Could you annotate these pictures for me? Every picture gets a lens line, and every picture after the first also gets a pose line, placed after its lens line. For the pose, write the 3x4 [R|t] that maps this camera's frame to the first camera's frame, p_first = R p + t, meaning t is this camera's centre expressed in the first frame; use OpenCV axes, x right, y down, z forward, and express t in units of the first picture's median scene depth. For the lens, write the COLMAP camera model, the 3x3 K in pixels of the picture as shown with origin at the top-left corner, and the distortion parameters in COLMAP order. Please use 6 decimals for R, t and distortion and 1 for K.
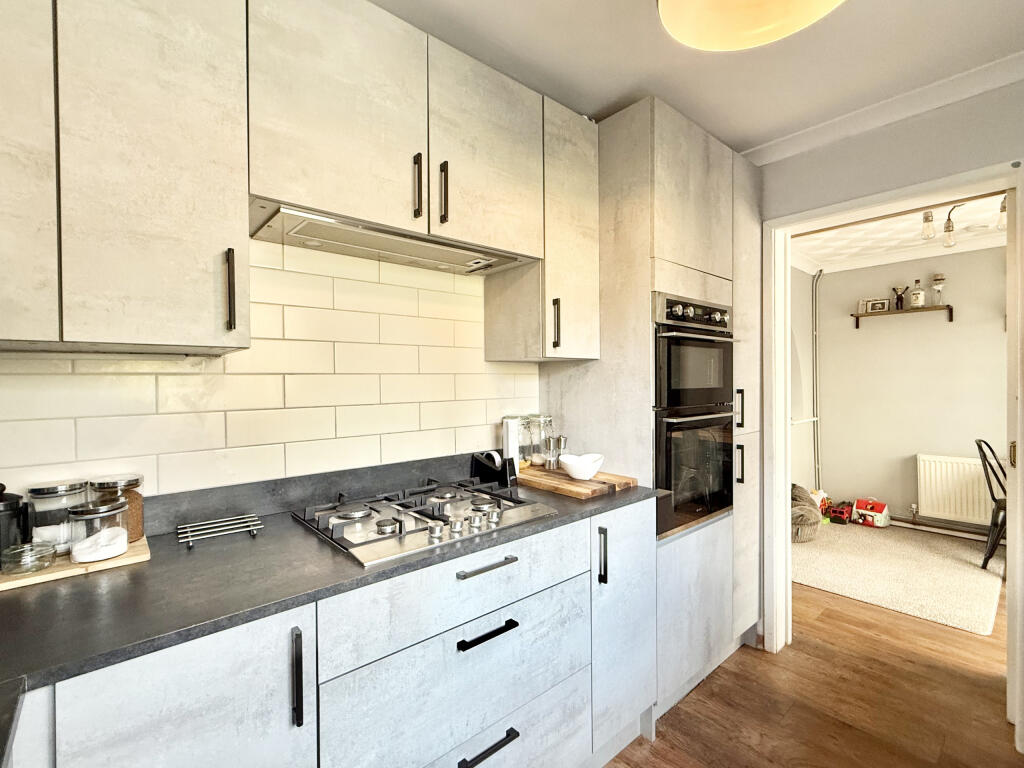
lens RADIAL K [[473.0, 0, 512.0], [0, 473.0, 384.0], [0, 0, 1]] dist [0.001228, 0.000062]
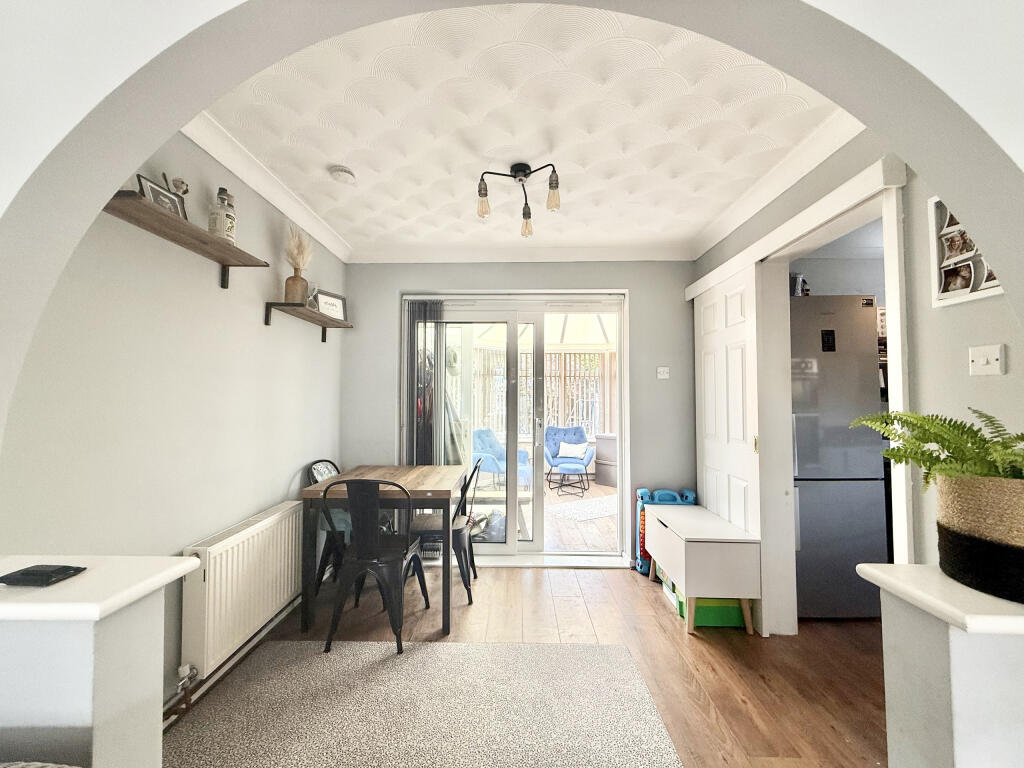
lens RADIAL K [[404.3, 0, 512.0], [0, 404.3, 384.0], [0, 0, 1]] dist [-0.001422, 0.000316]
pose [[-0.741440, 0.031699, 0.670270, 0.467717], [0.010101, 0.999298, -0.036086, 0.002547], [-0.670943, -0.019985, -0.741240, 1.437613]]
